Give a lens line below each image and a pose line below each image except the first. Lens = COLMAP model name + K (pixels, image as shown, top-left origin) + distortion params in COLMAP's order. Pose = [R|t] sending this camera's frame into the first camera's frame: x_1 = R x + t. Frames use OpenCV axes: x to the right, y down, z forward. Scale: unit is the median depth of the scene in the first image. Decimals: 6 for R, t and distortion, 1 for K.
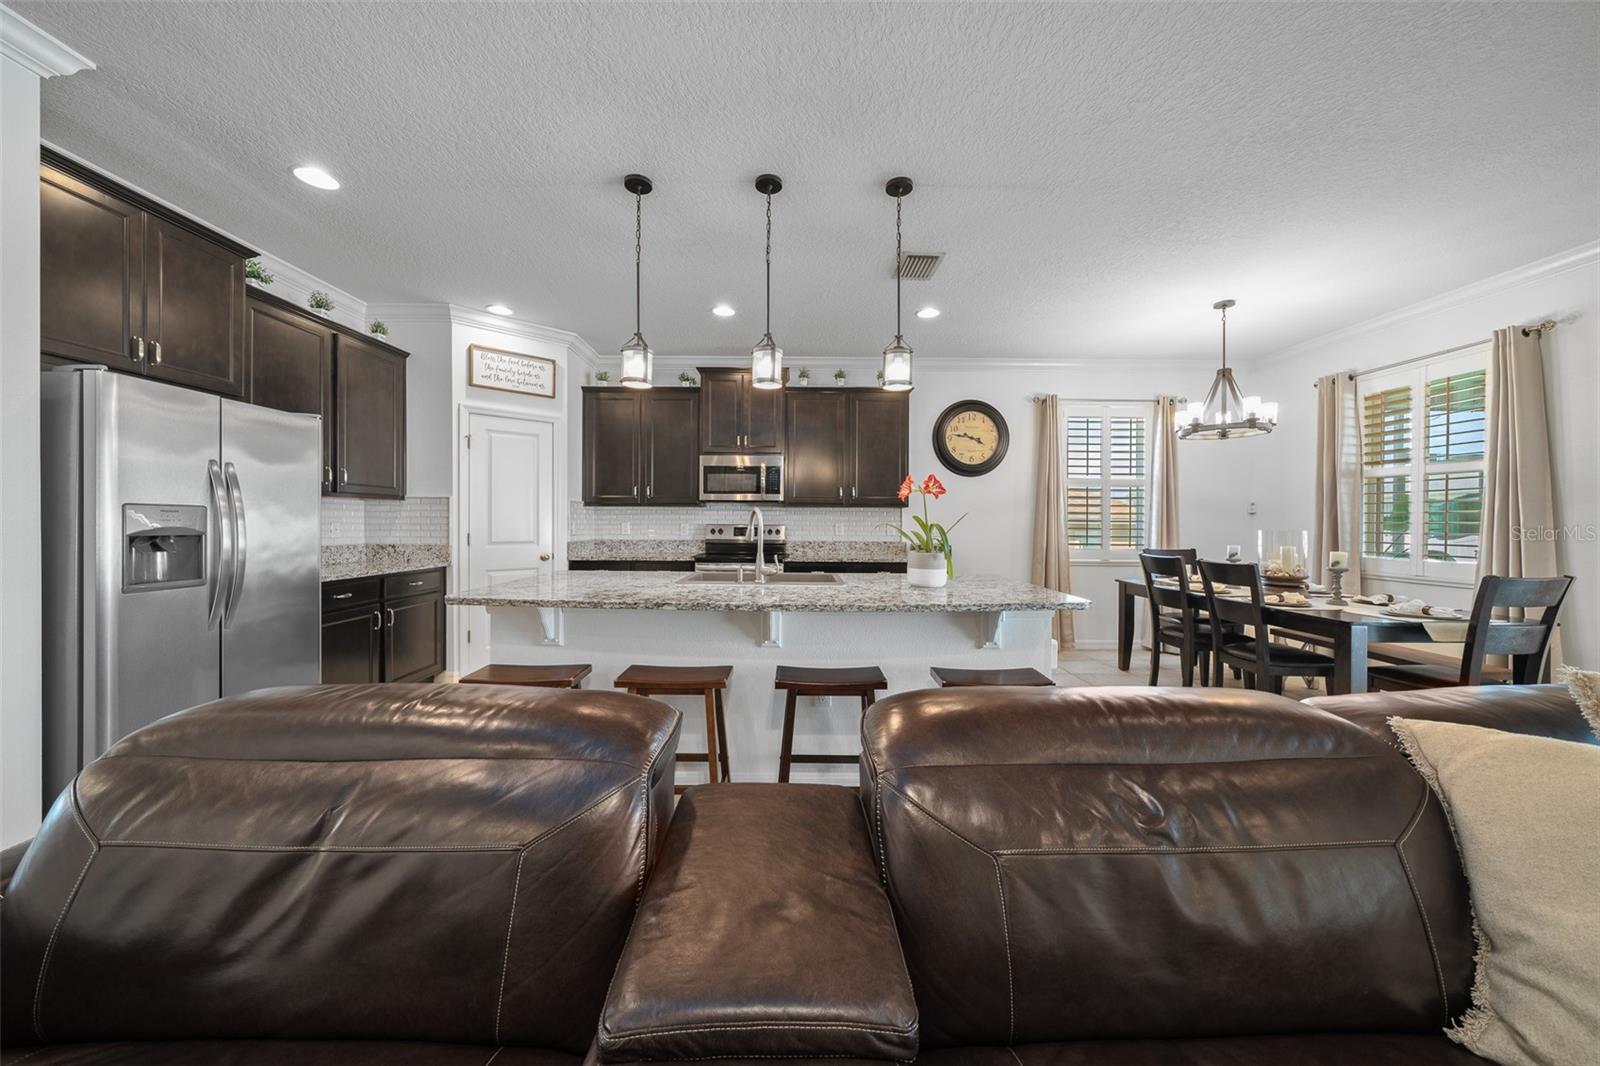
lens RADIAL K [[540.3, 0, 801.6], [0, 540.3, 522.6], [0, 0, 1]] dist [-0.005307, -0.000022]
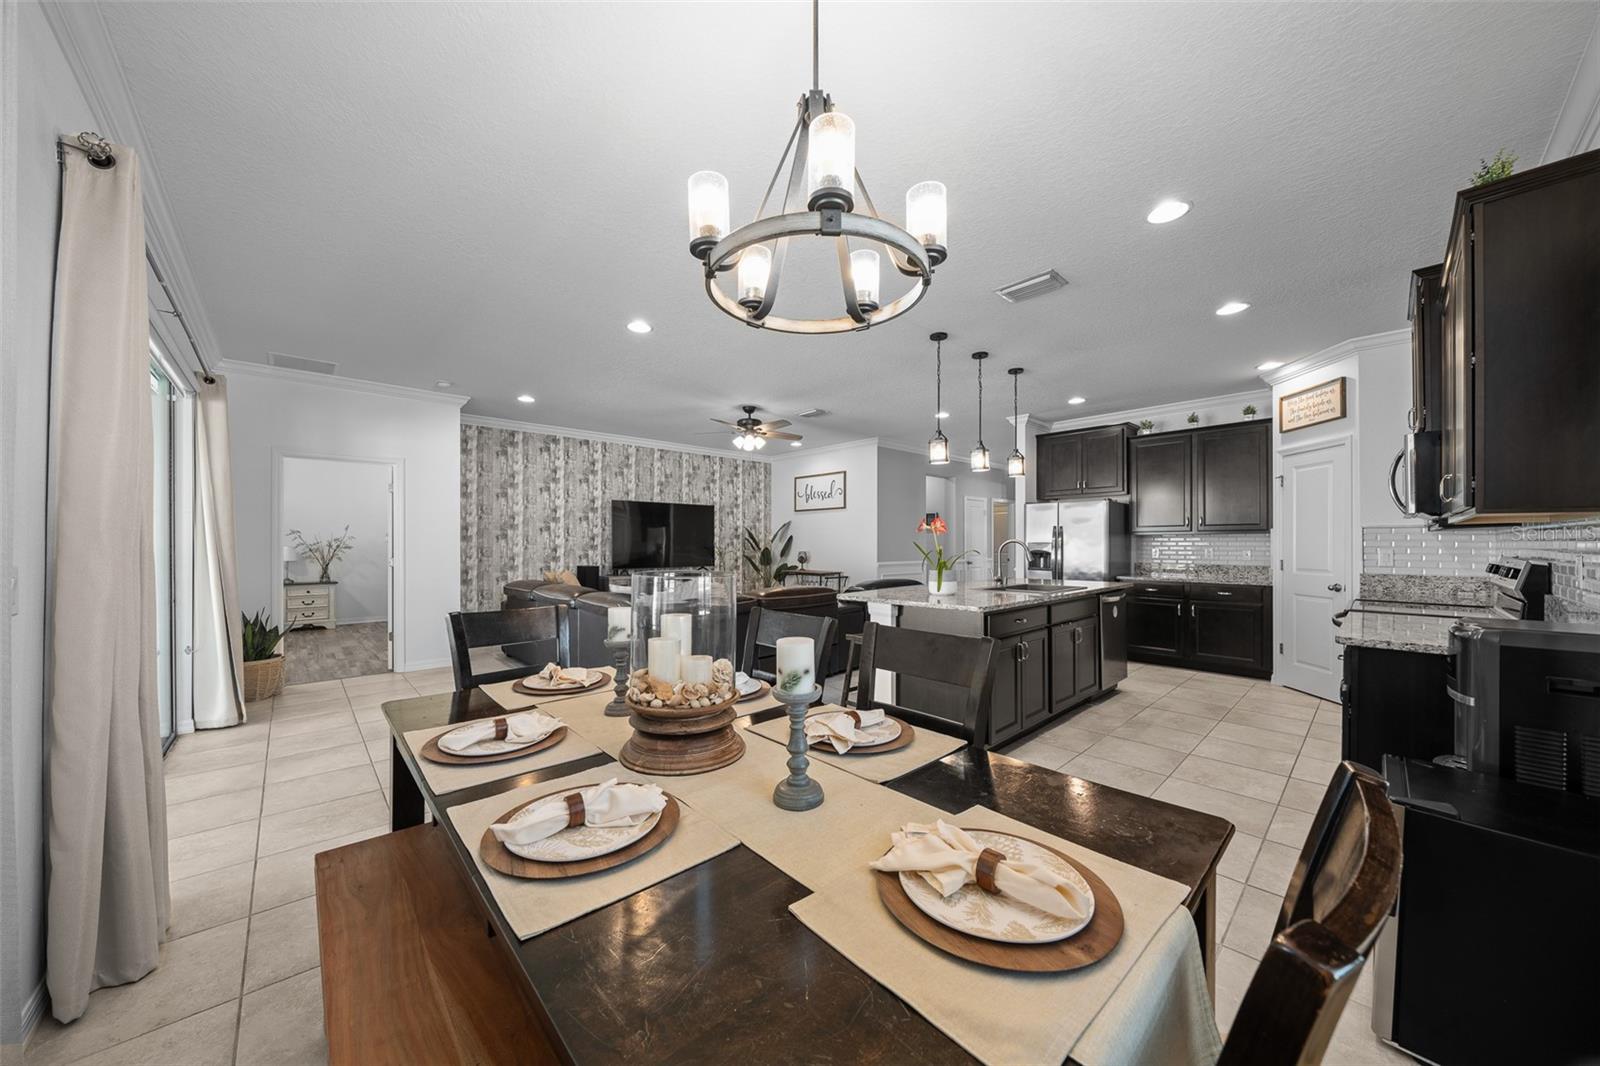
lens RADIAL K [[545.5, 0, 795.1], [0, 545.5, 543.8], [0, 0, 1]] dist [-0.008955, -0.000037]
pose [[-0.739194, -0.006494, -0.673461, 0.930445], [-0.006943, 0.999974, -0.002022, -0.004882], [0.673456, 0.003181, -0.739220, 1.132035]]
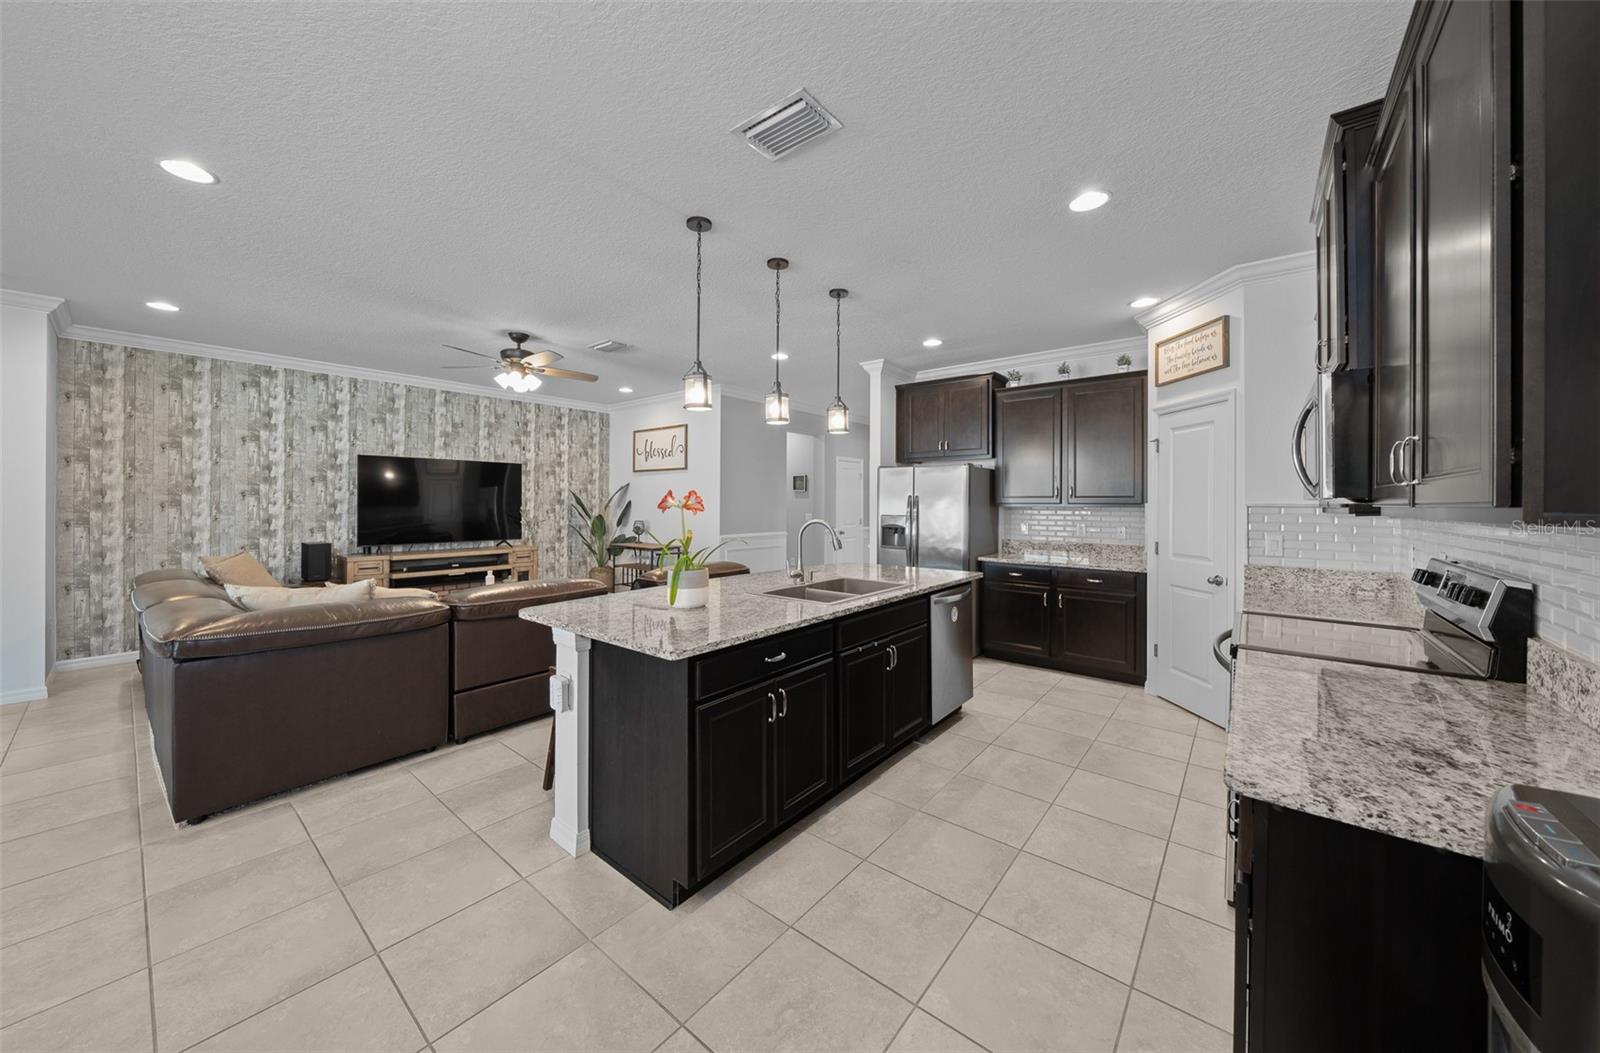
lens RADIAL K [[555.7, 0, 792.5], [0, 555.7, 502.0], [0, 0, 1]] dist [-0.009472, 0.000116]
pose [[-0.641594, -0.010242, -0.766976, 0.538083], [-0.011751, 0.999925, -0.003522, -0.038330], [0.766954, 0.006753, -0.641666, 1.108970]]
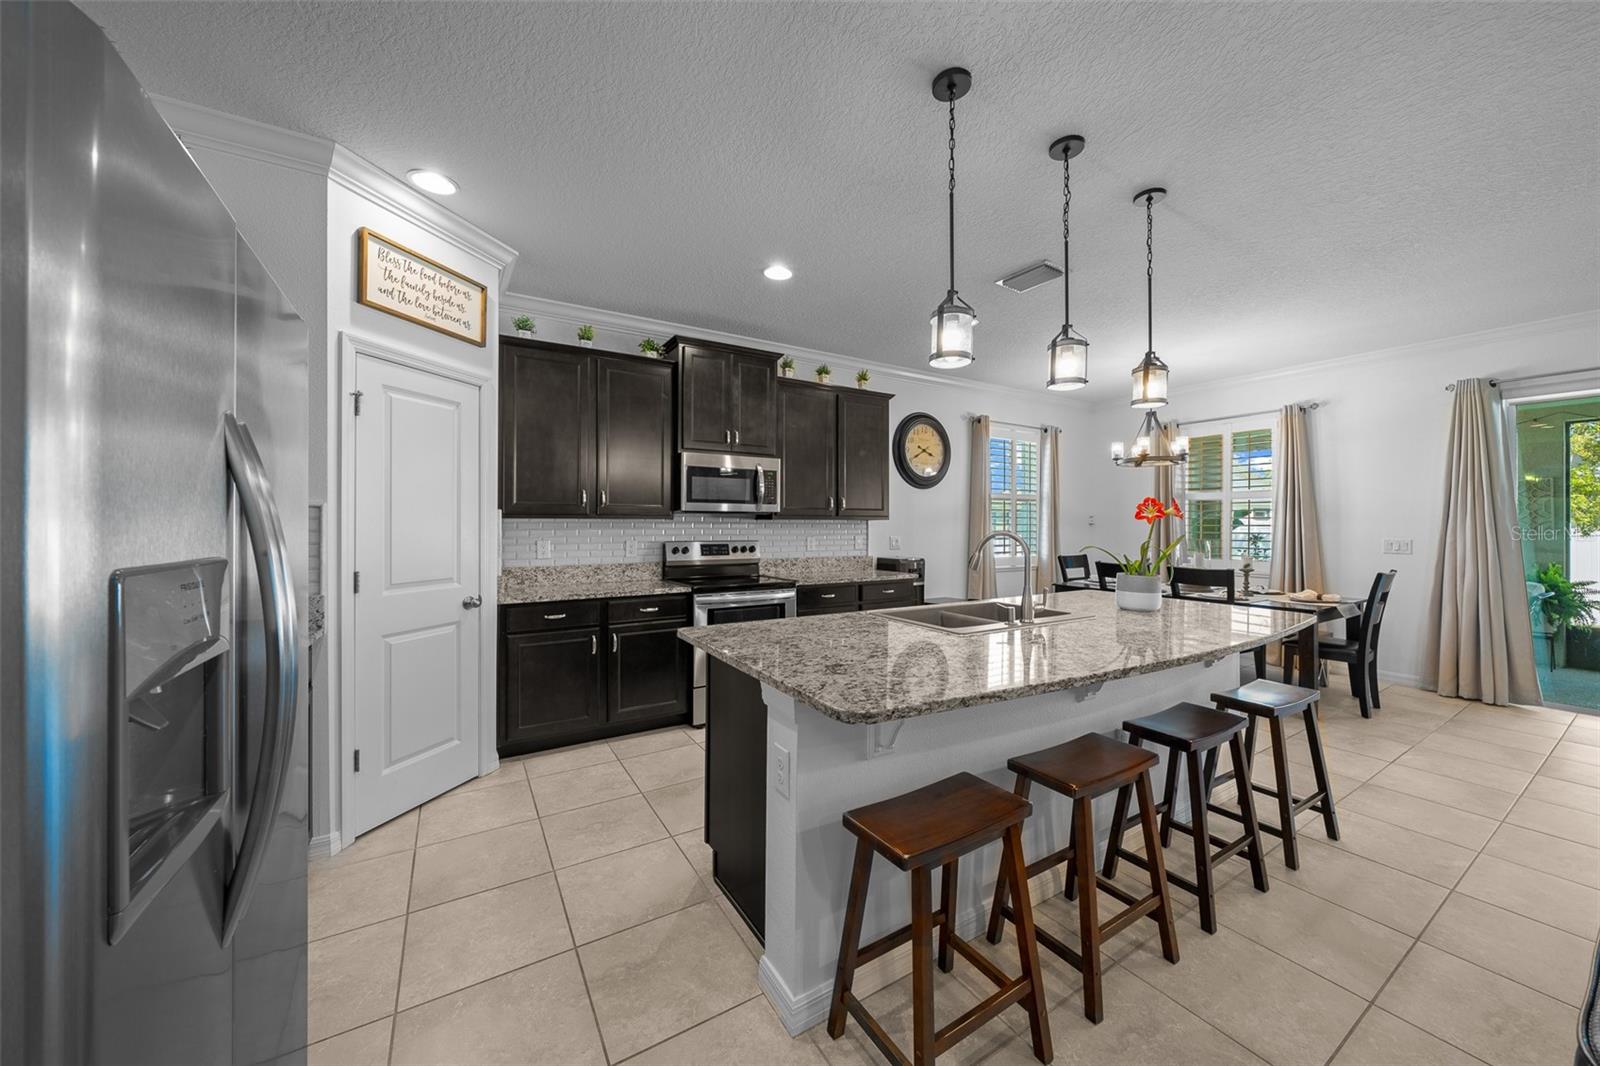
lens RADIAL K [[554.2, 0, 807.1], [0, 554.2, 521.9], [0, 0, 1]] dist [-0.006019, 0.000049]
pose [[0.858944, -0.002398, 0.512063, -0.500282], [0.005524, 0.999974, -0.004584, -0.024934], [-0.512039, 0.006767, 0.858936, 0.279893]]
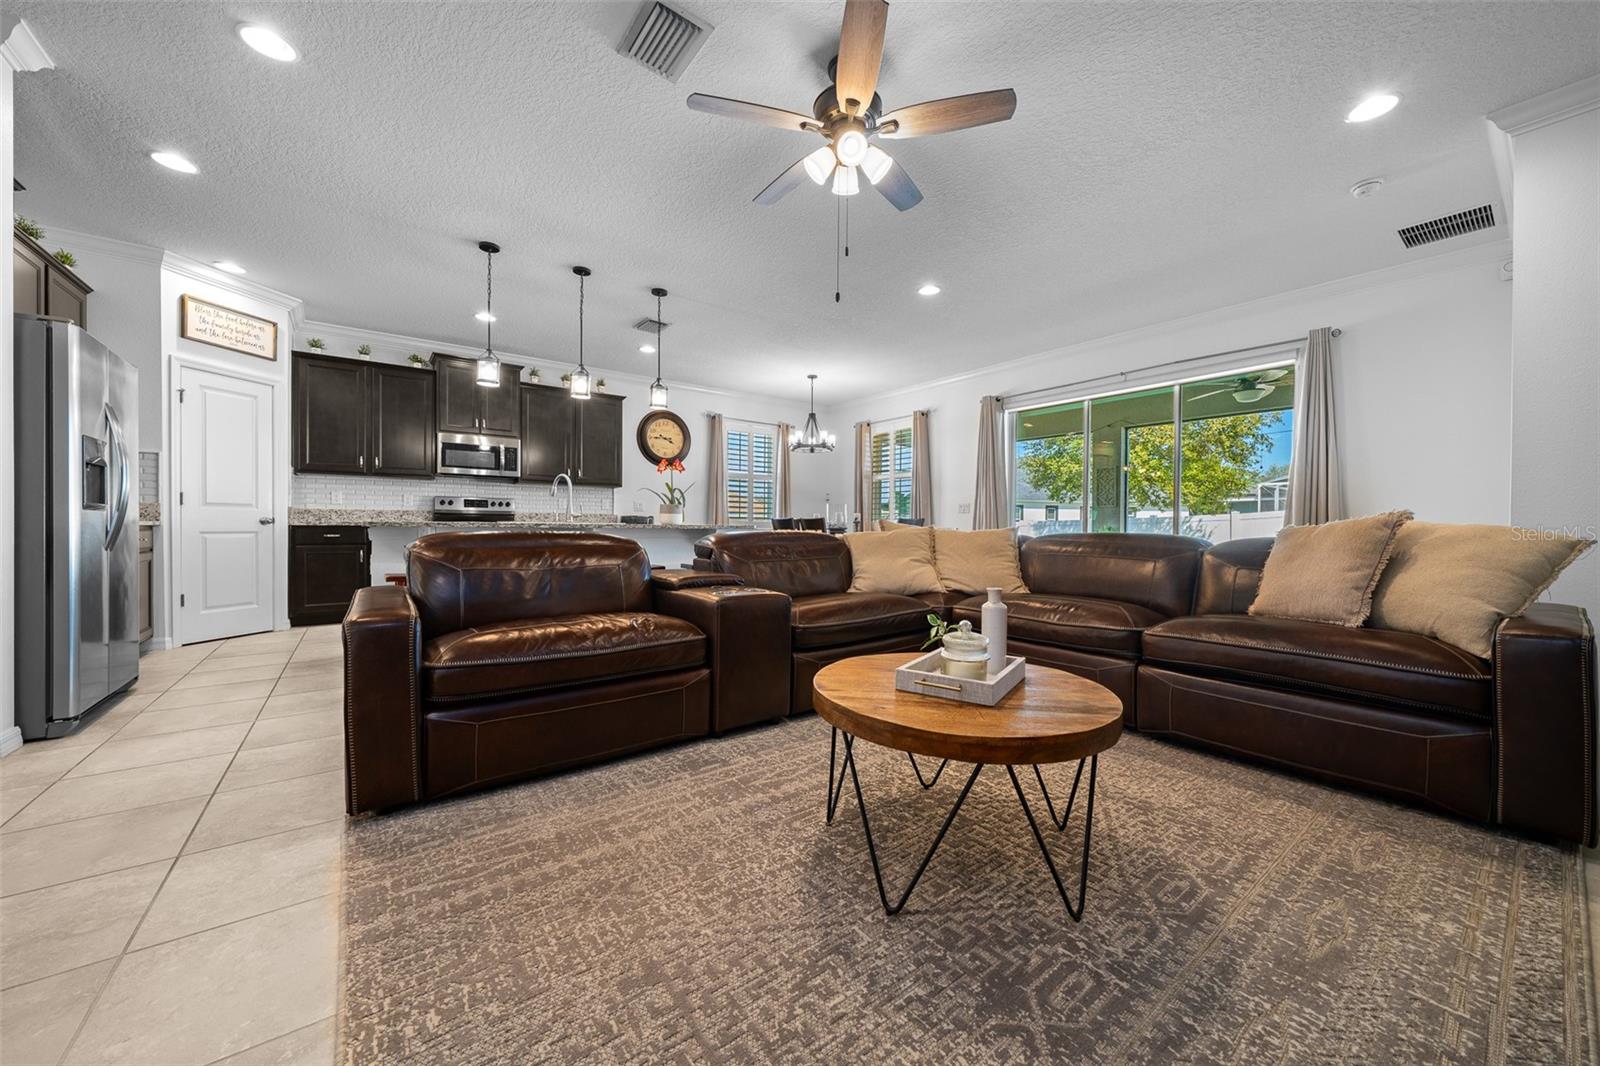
lens RADIAL K [[572.0, 0, 800.2], [0, 572.0, 530.7], [0, 0, 1]] dist [-0.001946, -0.000123]
pose [[0.808444, -0.004420, 0.588556, -0.320075], [-0.002097, 0.999944, 0.010390, 0.073270], [-0.588569, -0.009633, 0.808390, -0.451174]]
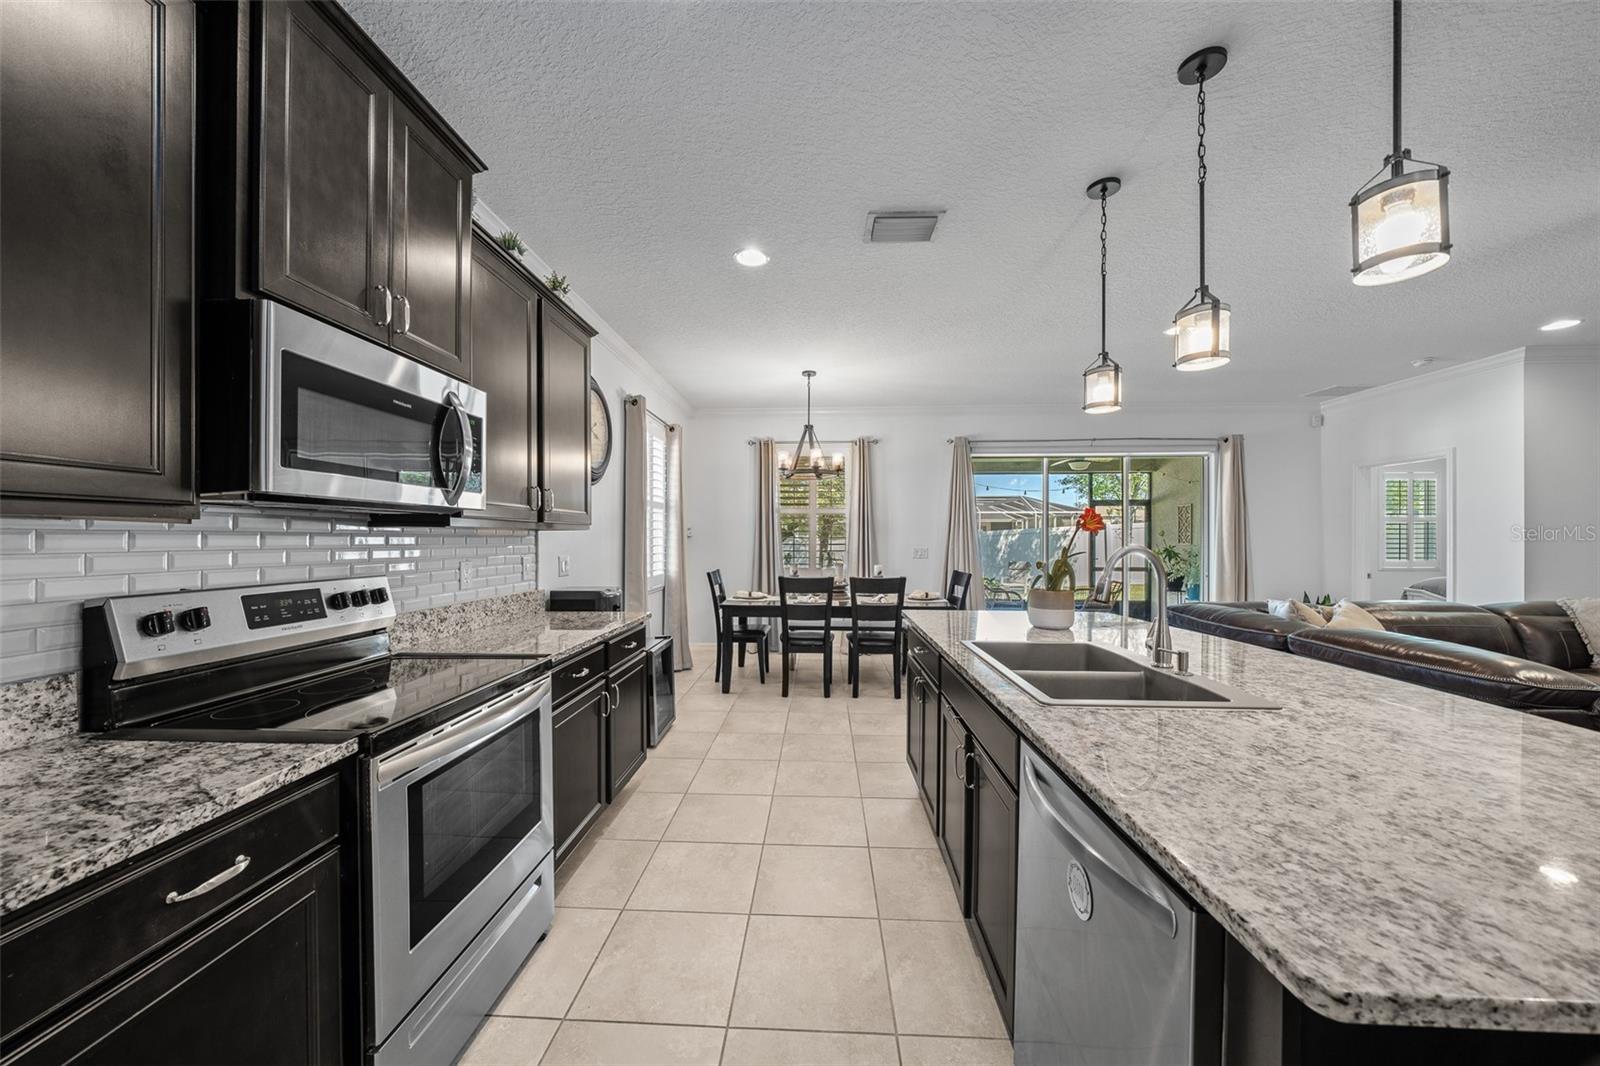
lens RADIAL K [[559.2, 0, 784.3], [0, 559.2, 539.4], [0, 0, 1]] dist [-0.001584, -0.000093]
pose [[0.063036, -0.009789, 0.997963, -0.474421], [0.003424, 0.999948, 0.009592, -0.027395], [-0.998005, 0.002812, 0.063067, 0.880486]]
